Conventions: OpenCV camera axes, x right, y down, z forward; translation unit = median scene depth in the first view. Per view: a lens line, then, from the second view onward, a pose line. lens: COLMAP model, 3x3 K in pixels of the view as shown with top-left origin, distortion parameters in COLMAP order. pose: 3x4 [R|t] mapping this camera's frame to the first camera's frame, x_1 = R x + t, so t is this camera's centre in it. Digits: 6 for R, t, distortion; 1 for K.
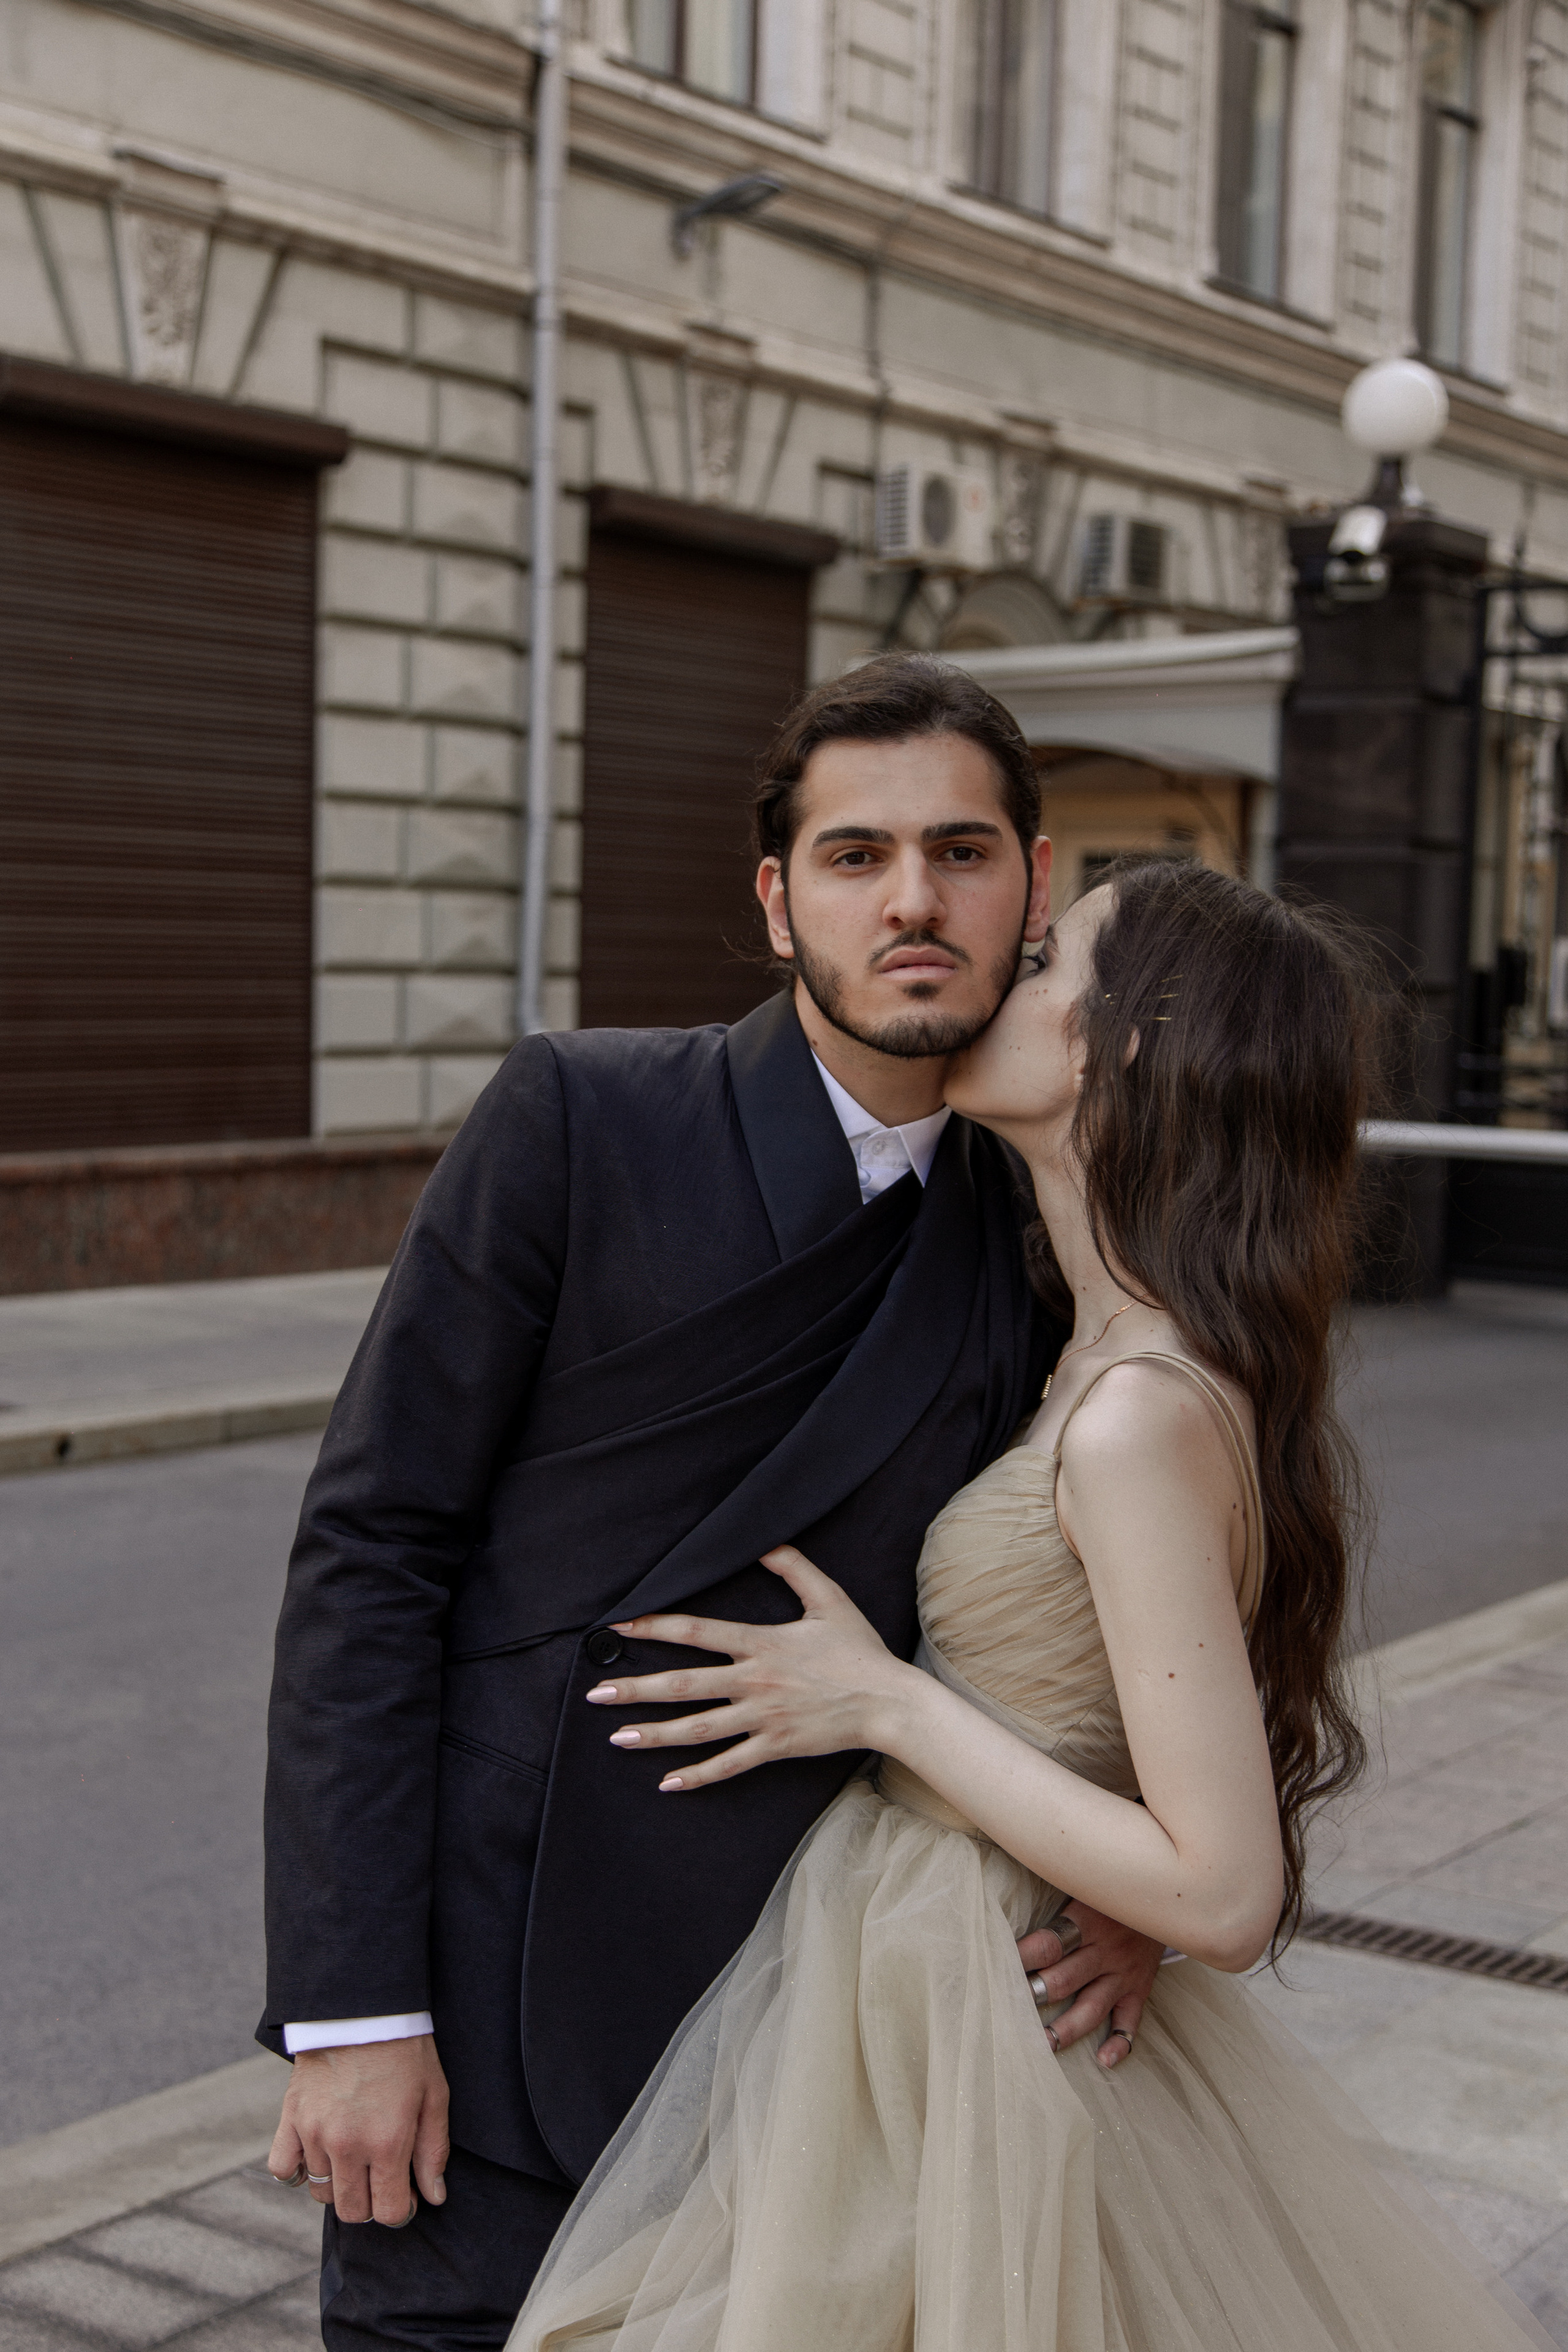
lens RADIAL K [[3218.5, 0, 768.8], [0, 3218.5, 1176.5], [0, 0, 1]] dist [0.049495, -0.012456]
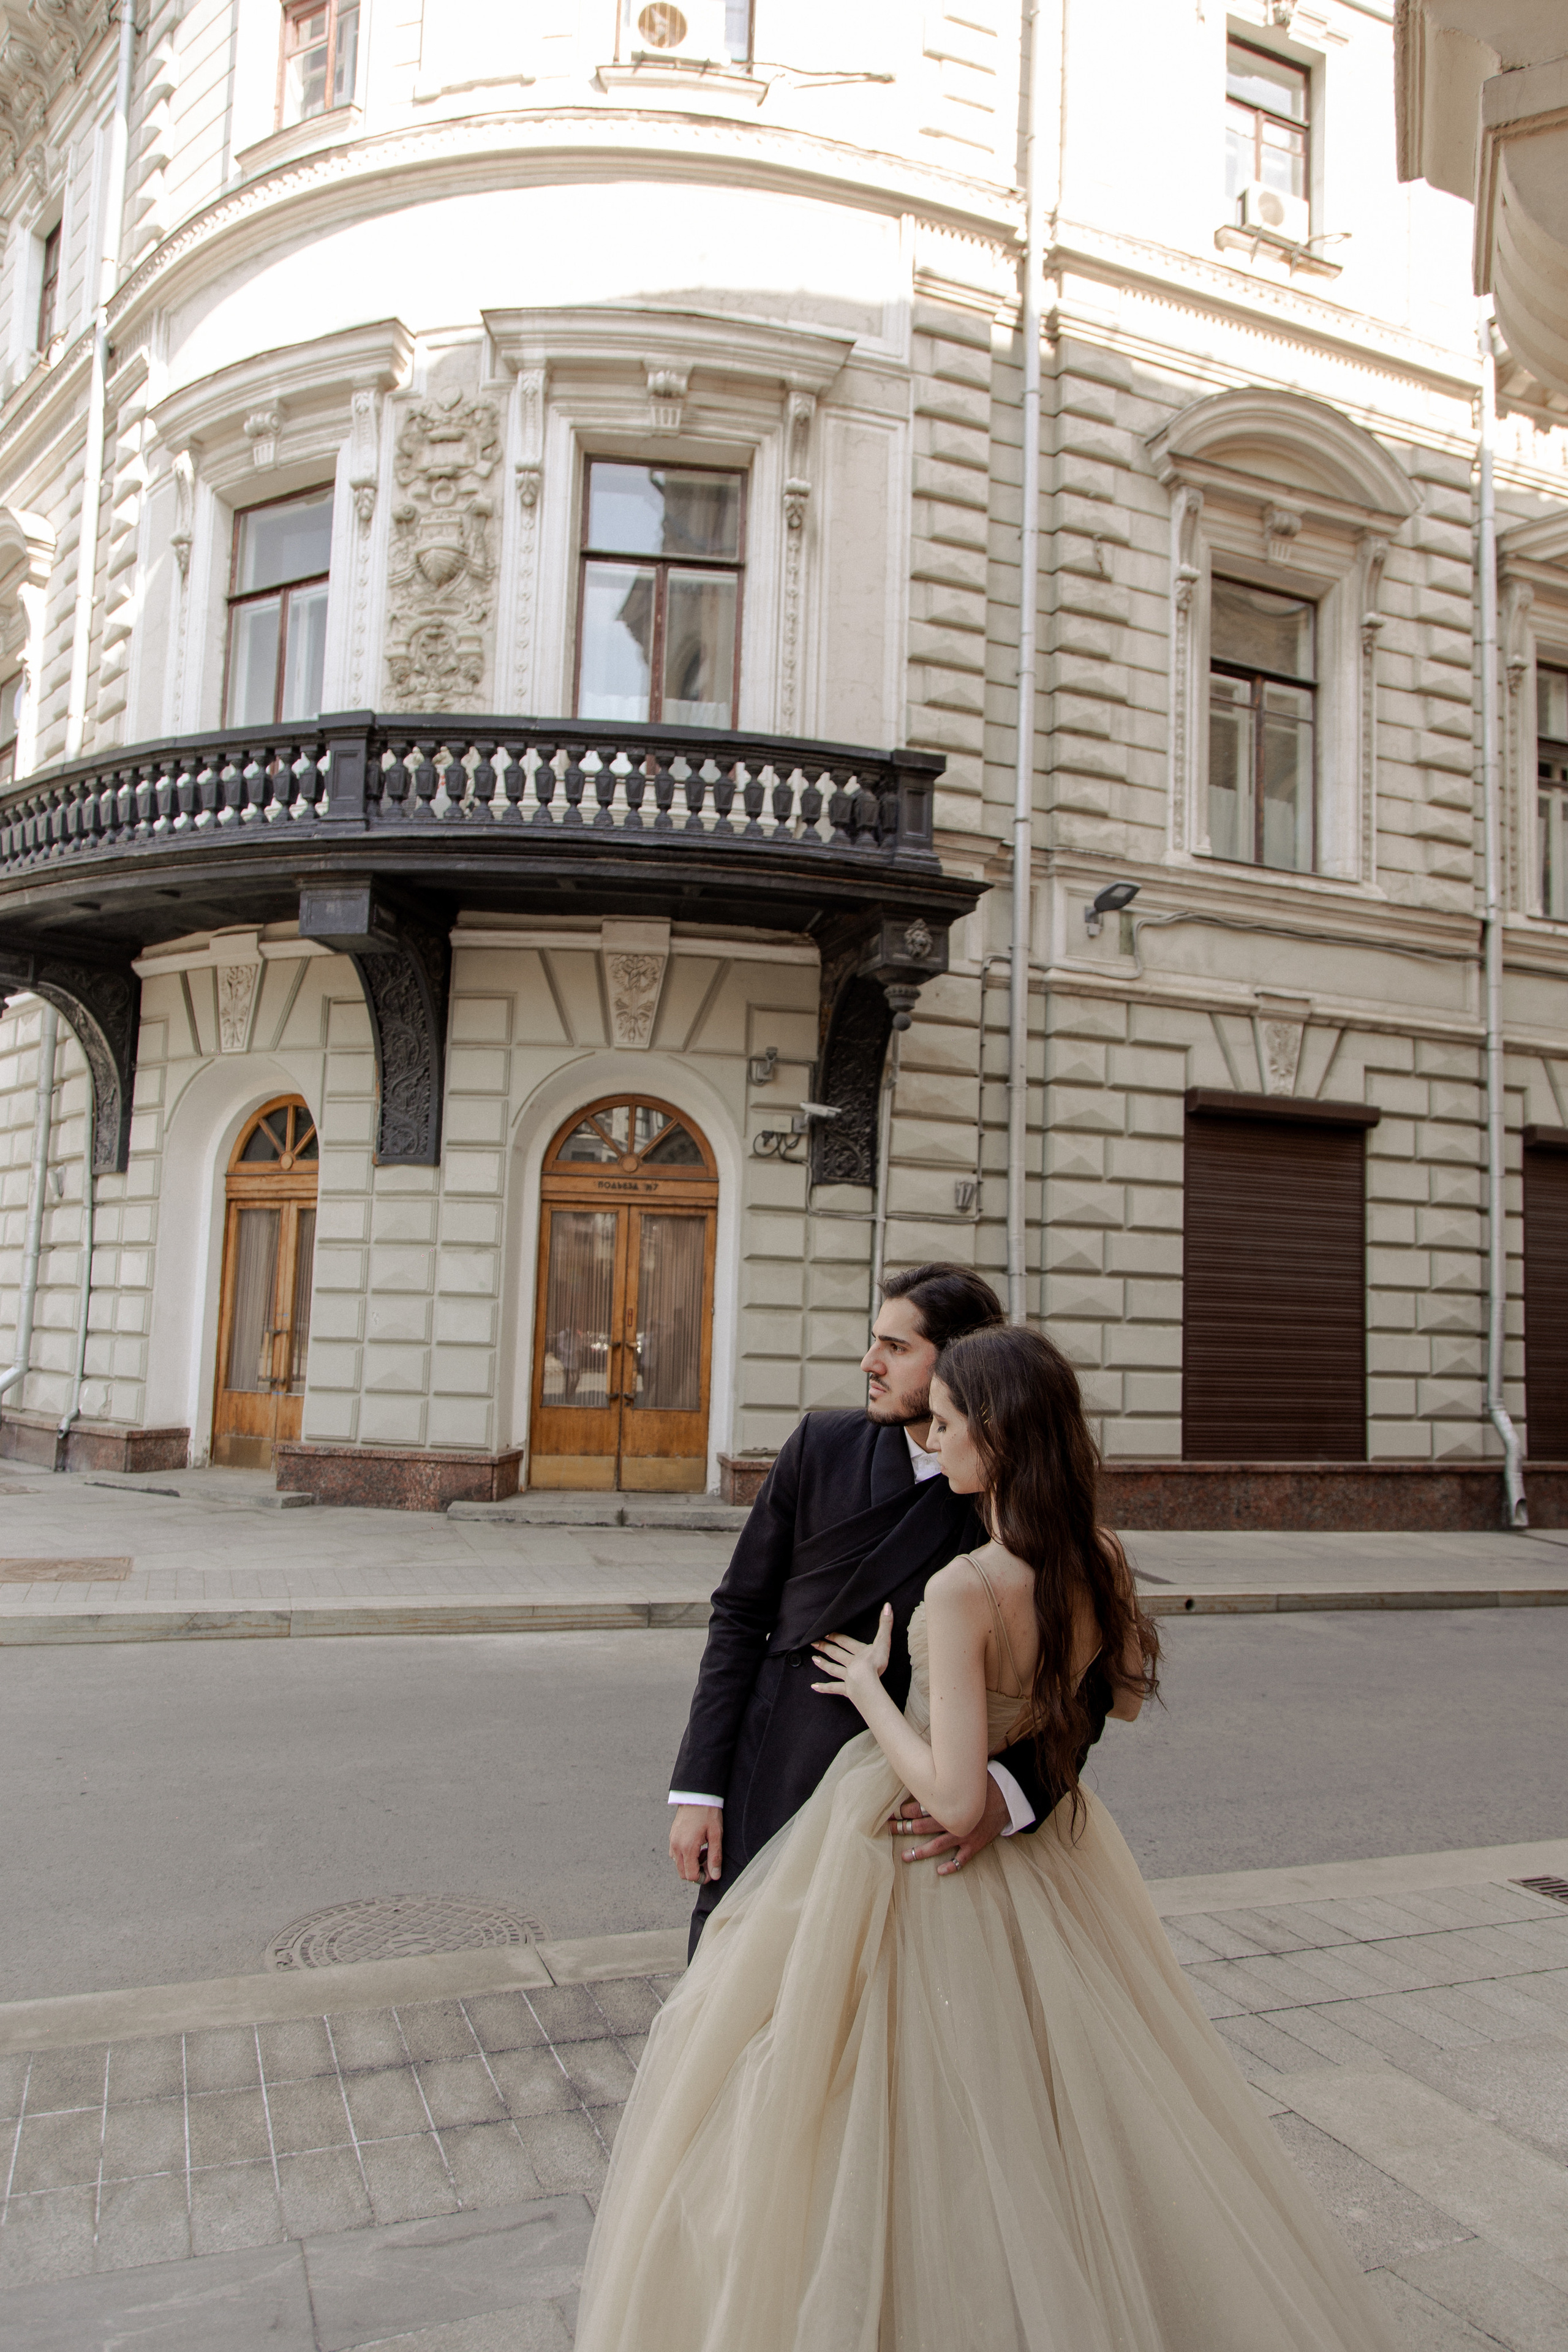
lens RADIAL K [[1554.5, 0, 782.3], [0, 1554.5, 1169.6], [0, 0, 1]] dist [0.009630, 0.000408]
pose [[0.842313, -0.047982, -0.536849, 0.074770], [-0.054565, 0.983321, -0.173499, -0.001896], [0.536220, 0.175434, 0.825646, -0.009360]]
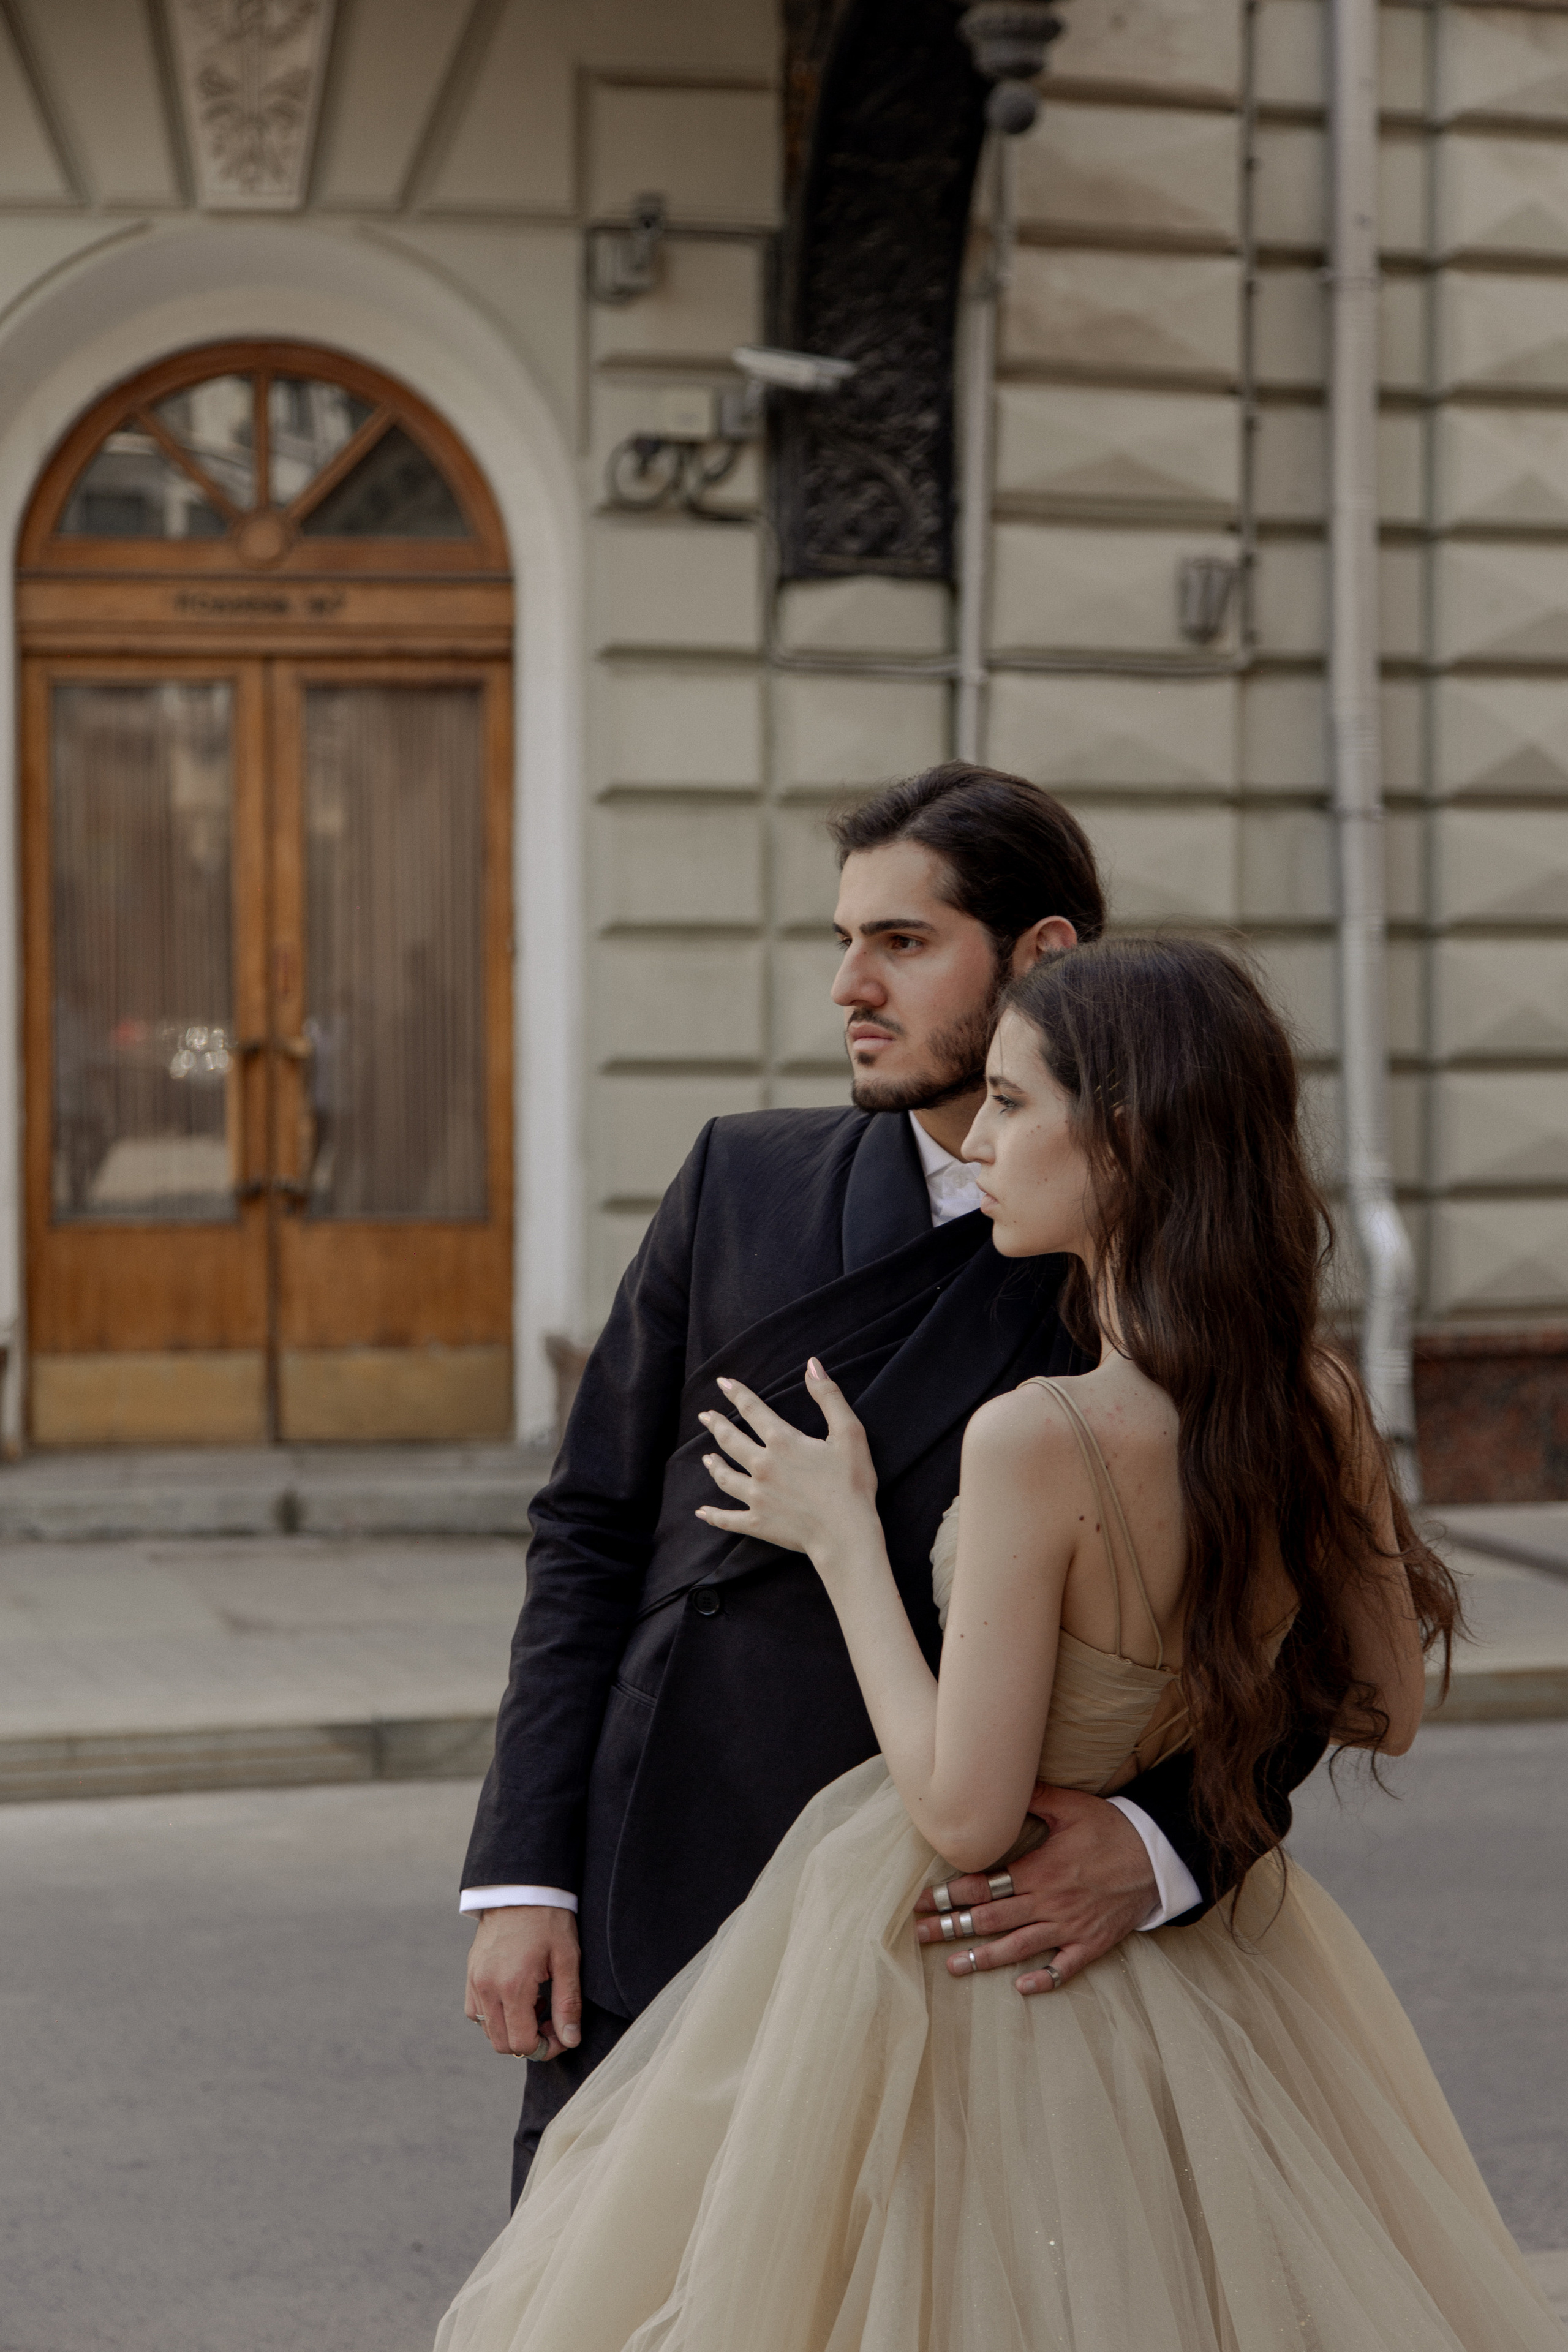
lens RADIAL K [[4621.4, 0, 734.4], [0, 4621.4, 1173.8], [0, 0, 1]] dist [0.081163, -0.286193]
pose [[0.843172, -0.003551, -0.537632, 0.108450], [-0.018967, 0.999159, -0.036347, 0.005787], [0.537309, 0.040844, 0.842396, -0.055962]]
